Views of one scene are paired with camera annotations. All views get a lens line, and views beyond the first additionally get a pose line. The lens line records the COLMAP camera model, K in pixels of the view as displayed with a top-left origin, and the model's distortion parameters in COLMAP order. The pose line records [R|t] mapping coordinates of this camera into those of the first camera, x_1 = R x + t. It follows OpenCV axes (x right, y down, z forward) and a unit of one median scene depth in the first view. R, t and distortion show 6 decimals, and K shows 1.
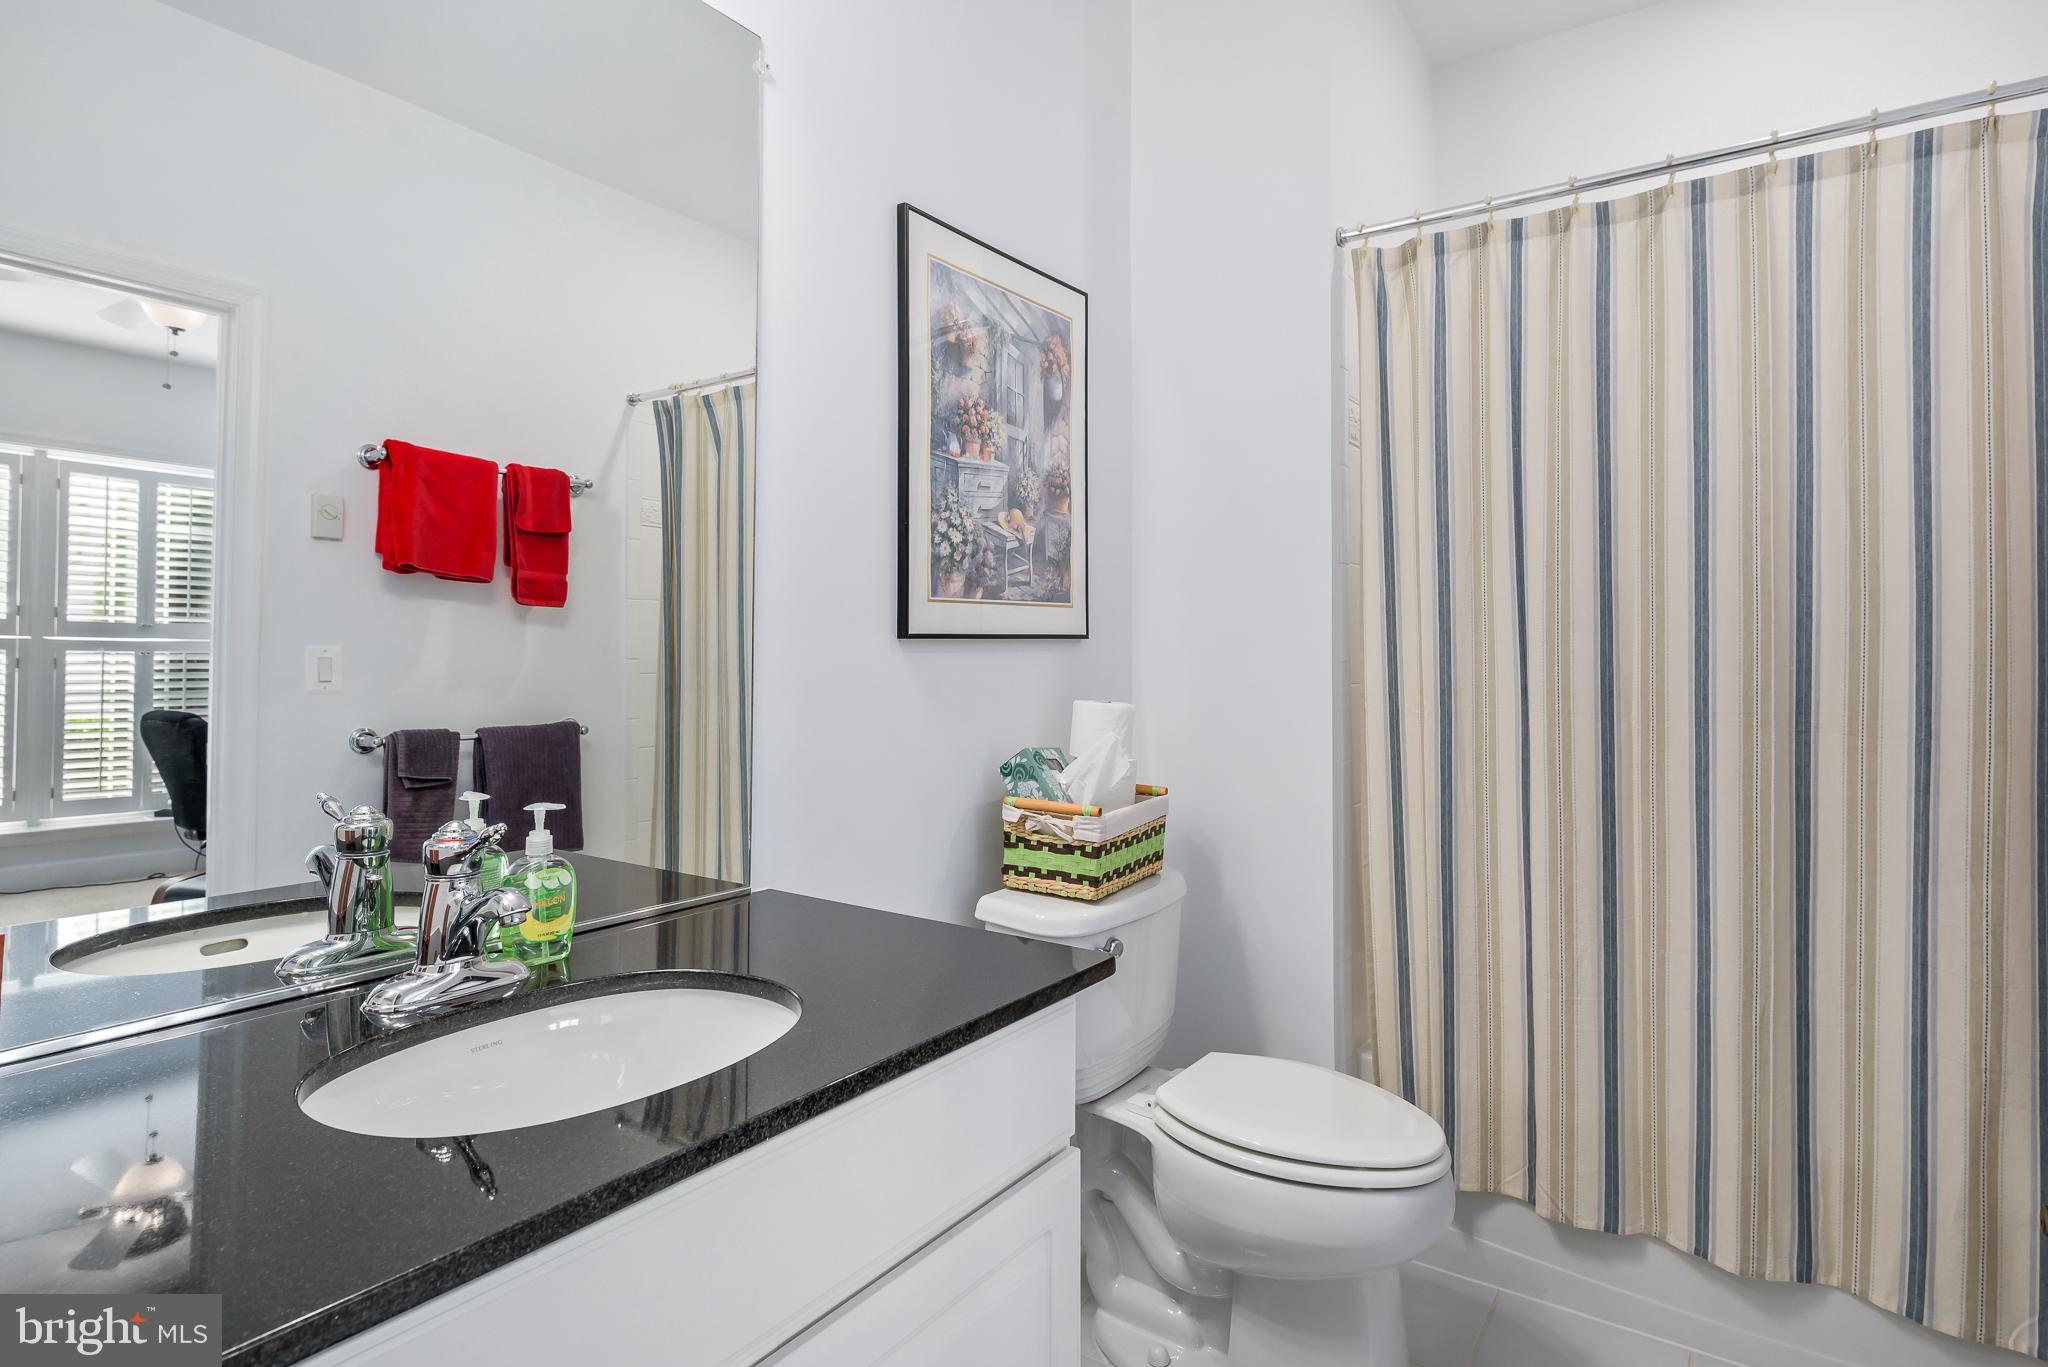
lens RADIAL K [[1061.4, 0, 1027.1], [0, 1061.4, 630.8], [0, 0, 1]] dist [-0.000567, 0.000091]
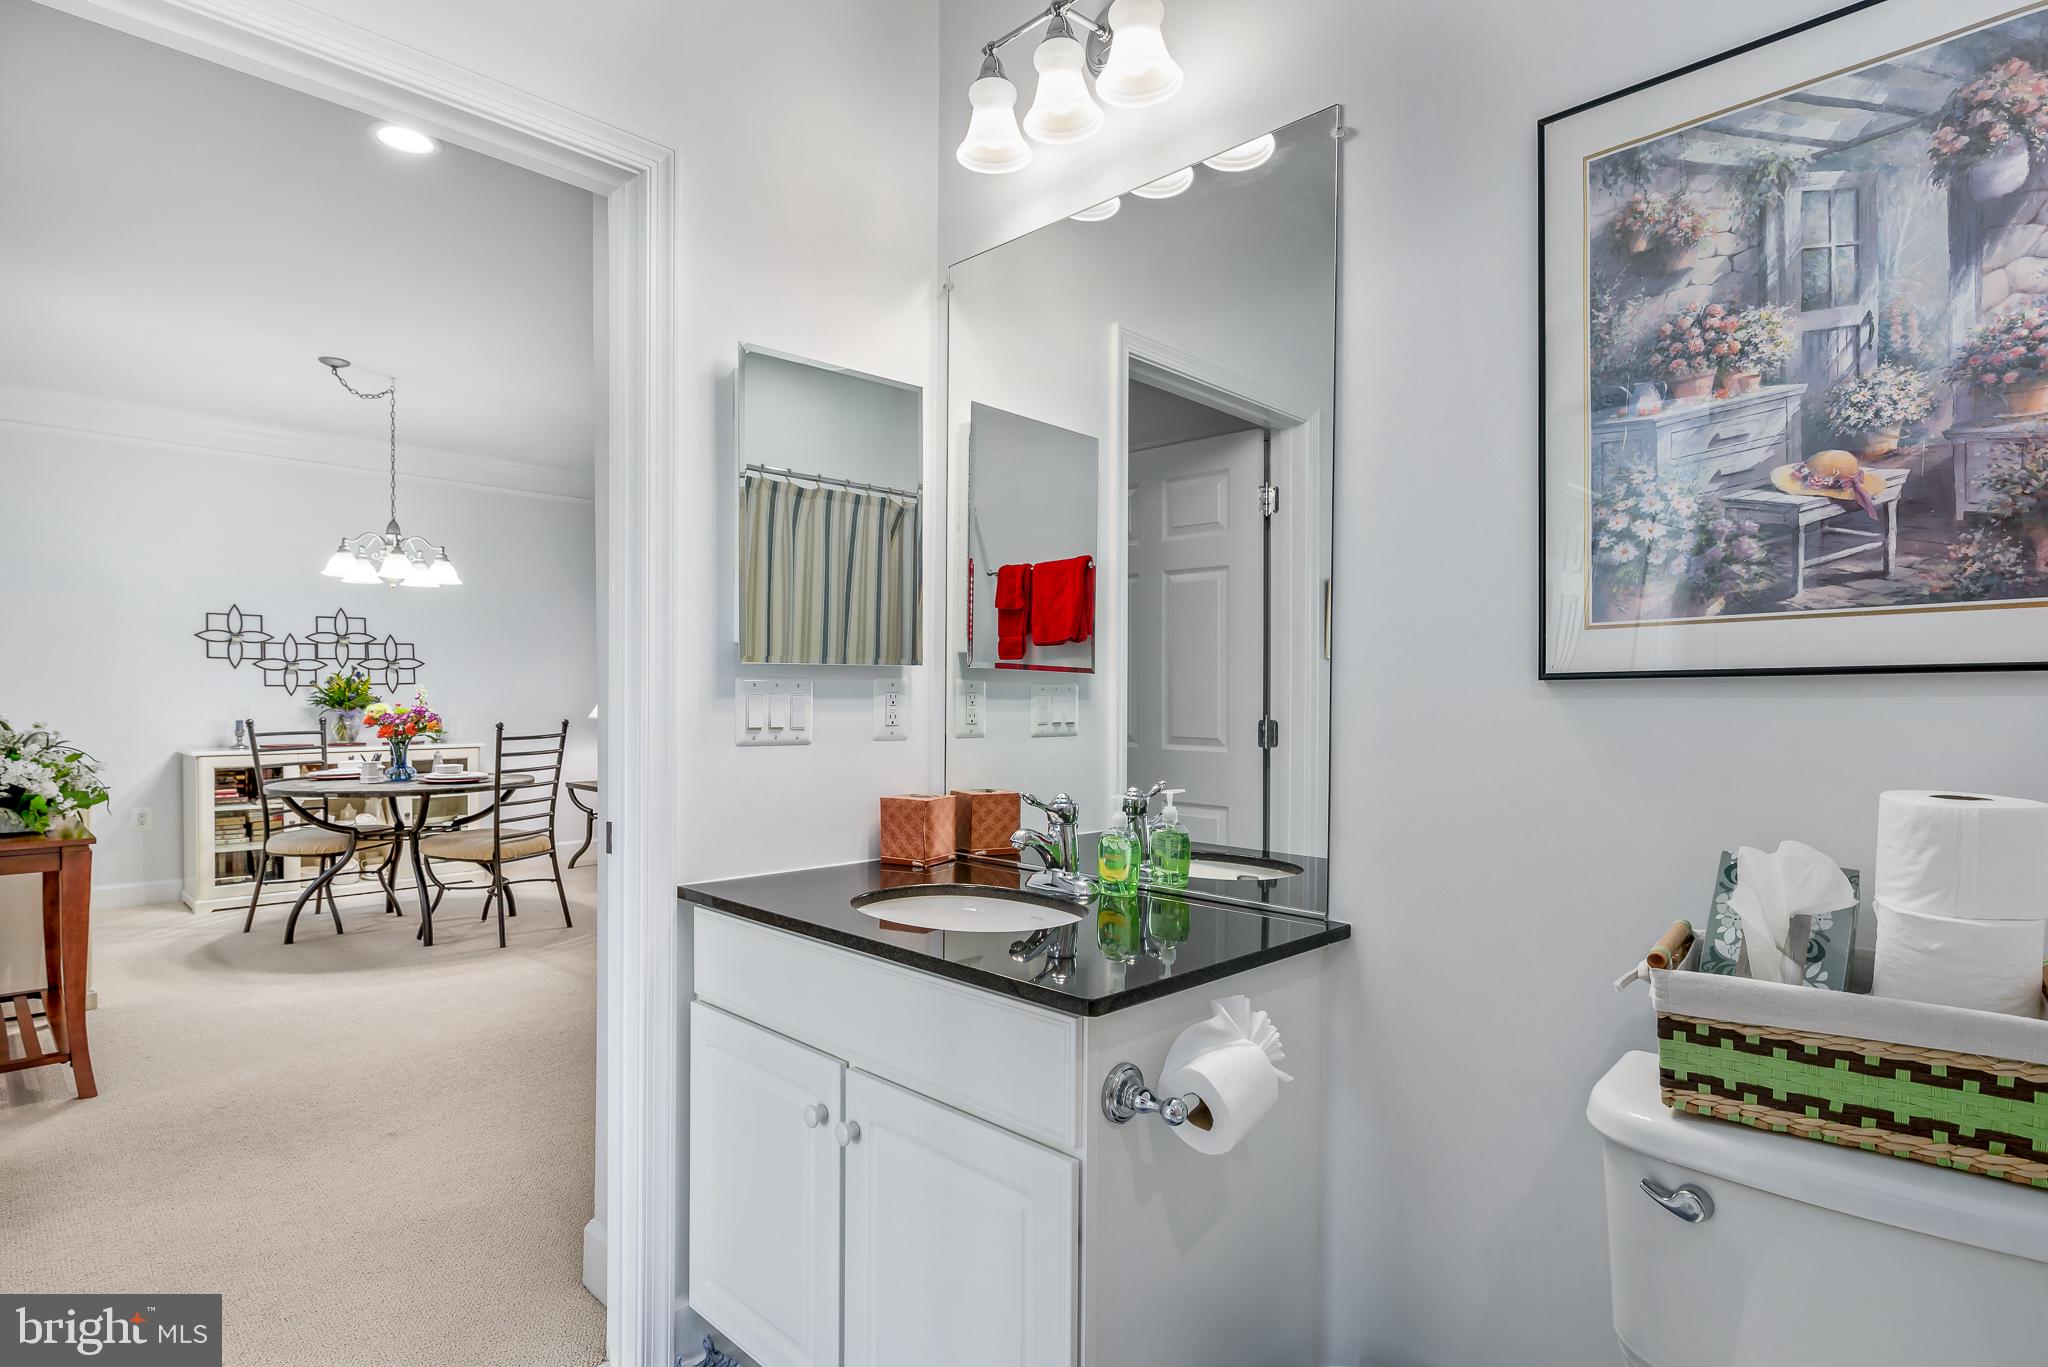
lens RADIAL K [[1065.7, 0, 1026.2], [0, 1065.7, 720.4], [0, 0, 1]] dist [-0.000283, -0.000626]
pose [[-0.167342, 0.019957, -0.985697, 0.658186], [0.016107, 0.999717, 0.017506, 0.015722], [0.985767, -0.012947, -0.167616, 0.681712]]
